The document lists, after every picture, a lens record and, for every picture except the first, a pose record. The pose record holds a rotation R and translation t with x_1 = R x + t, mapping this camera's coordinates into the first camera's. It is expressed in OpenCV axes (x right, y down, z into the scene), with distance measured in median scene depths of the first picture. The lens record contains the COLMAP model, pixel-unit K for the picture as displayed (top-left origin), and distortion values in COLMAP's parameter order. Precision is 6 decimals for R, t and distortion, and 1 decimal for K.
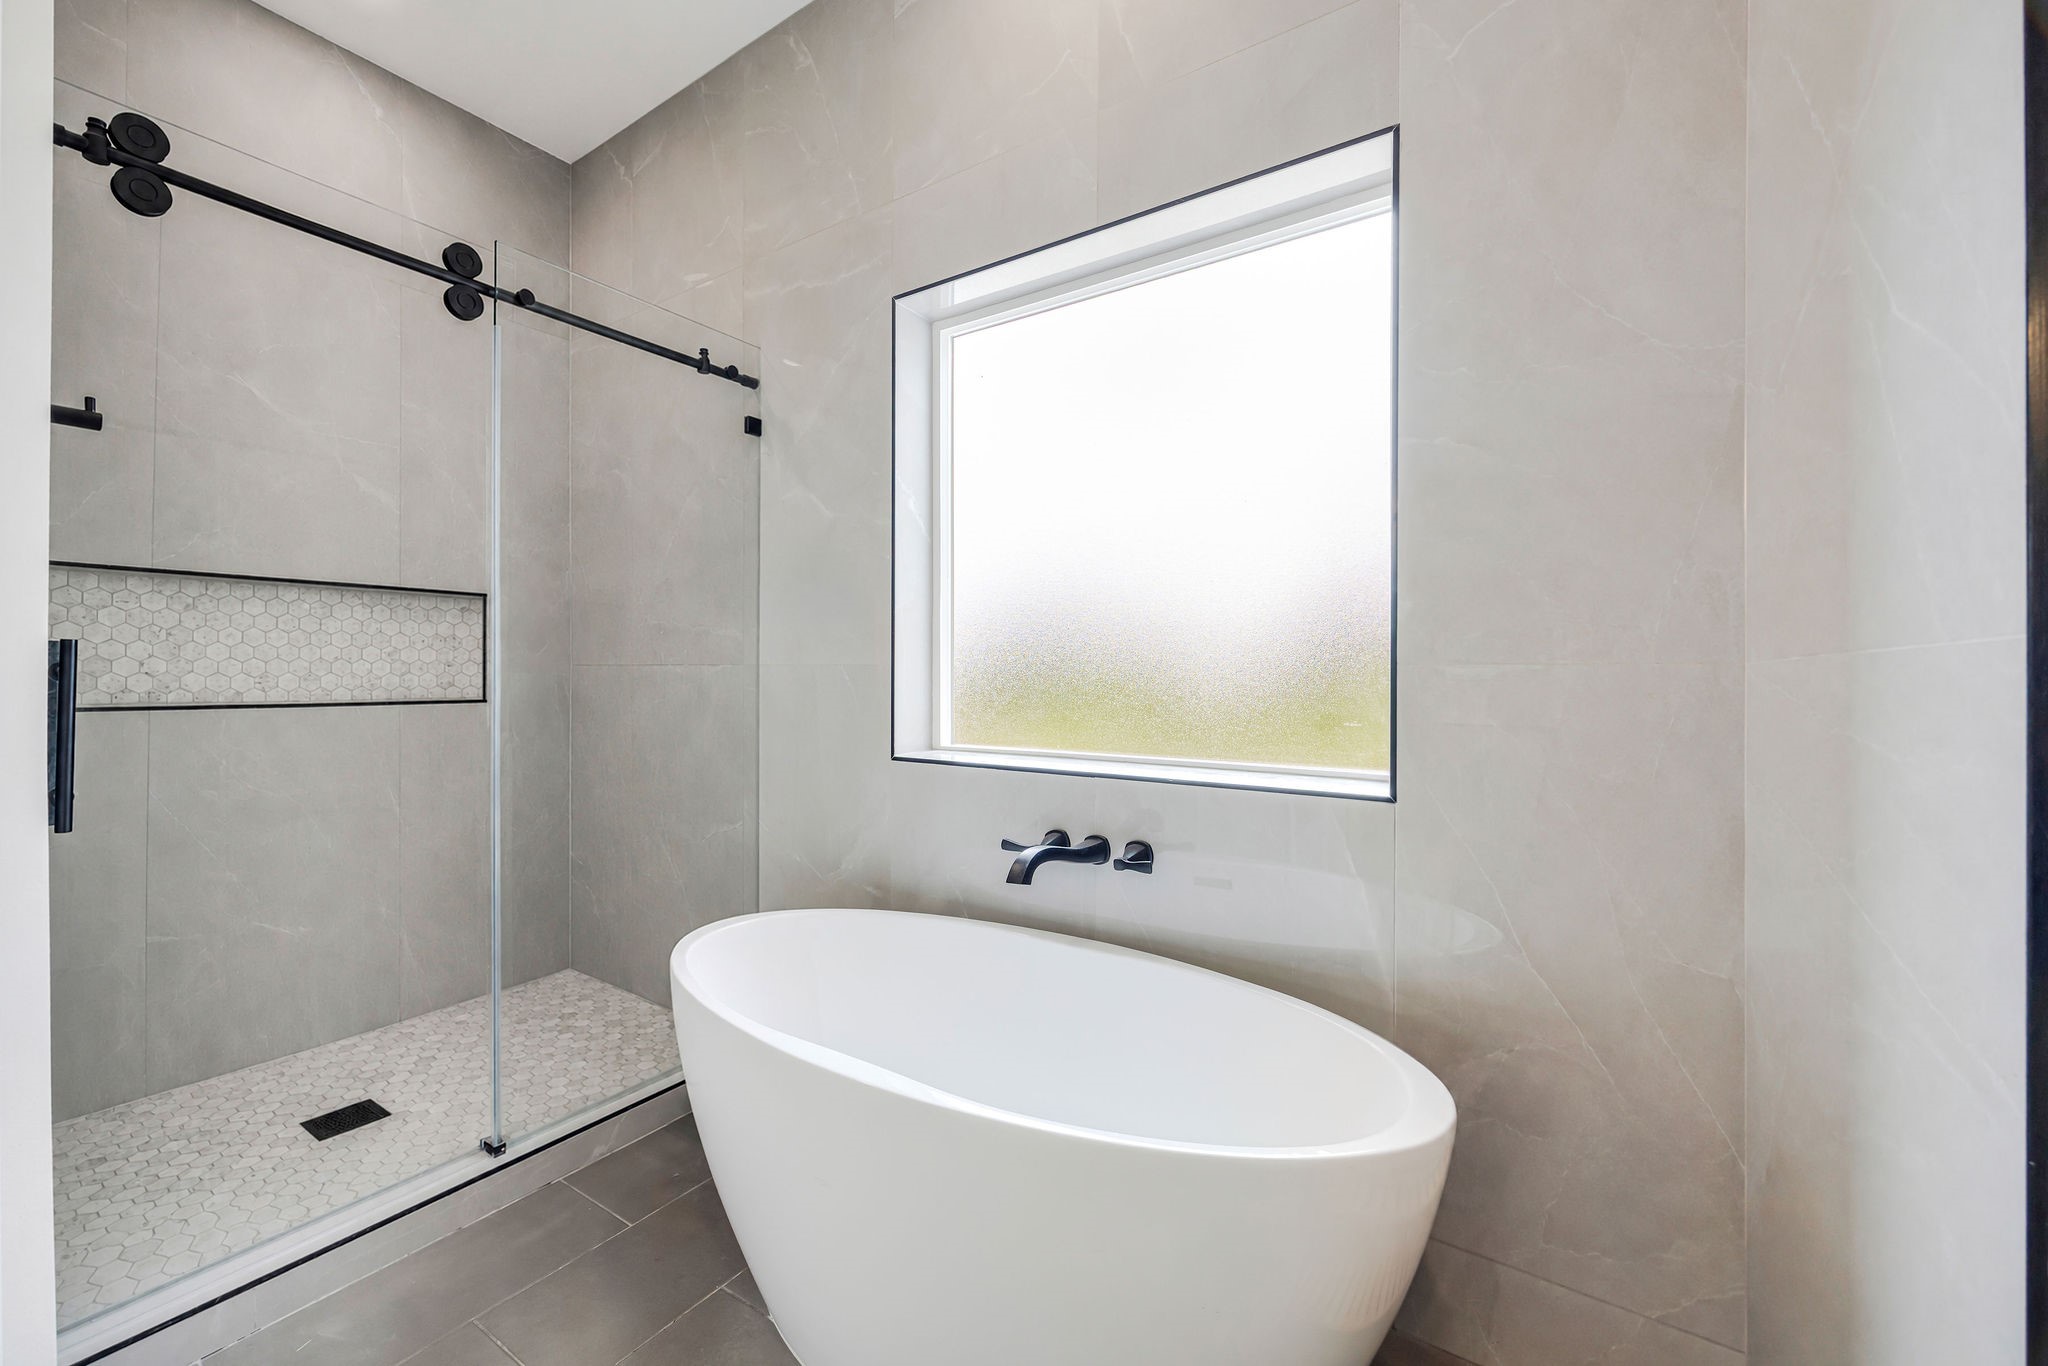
lens RADIAL K [[817.9, 0, 1020.3], [0, 817.9, 678.1], [0, 0, 1]] dist [-0.002908, -0.000345]
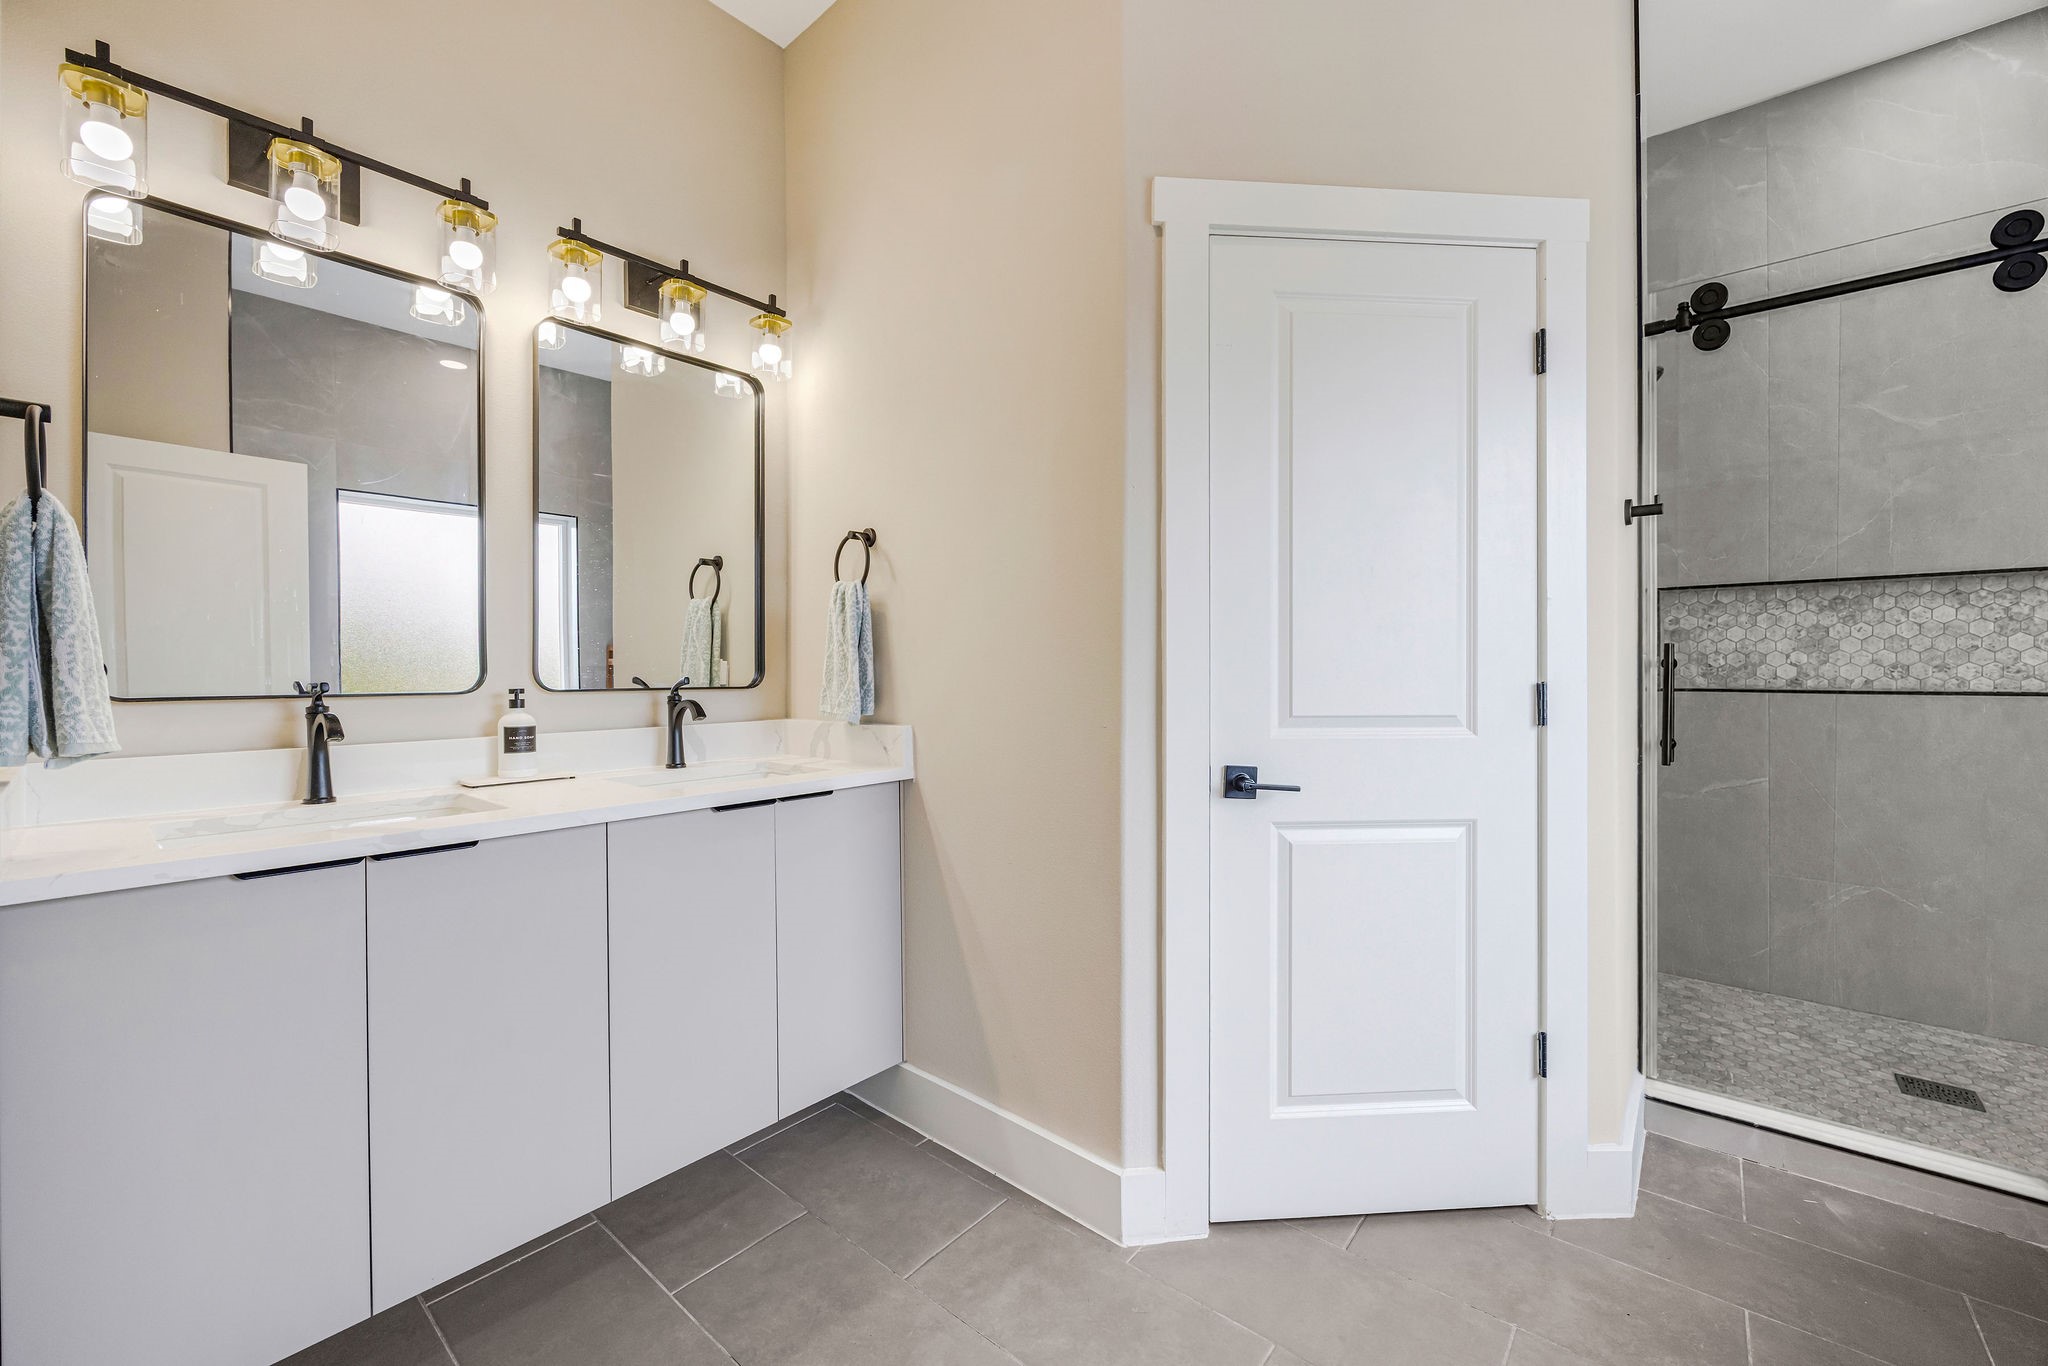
lens RADIAL K [[817.9, 0, 1019.1], [0, 817.9, 675.1], [0, 0, 1]] dist [-0.002908, -0.000345]
pose [[-0.114845, 0.006259, -0.993364, 0.327540], [0.004861, 0.999972, 0.005739, -0.001690], [0.993372, -0.004169, -0.114872, -0.041067]]
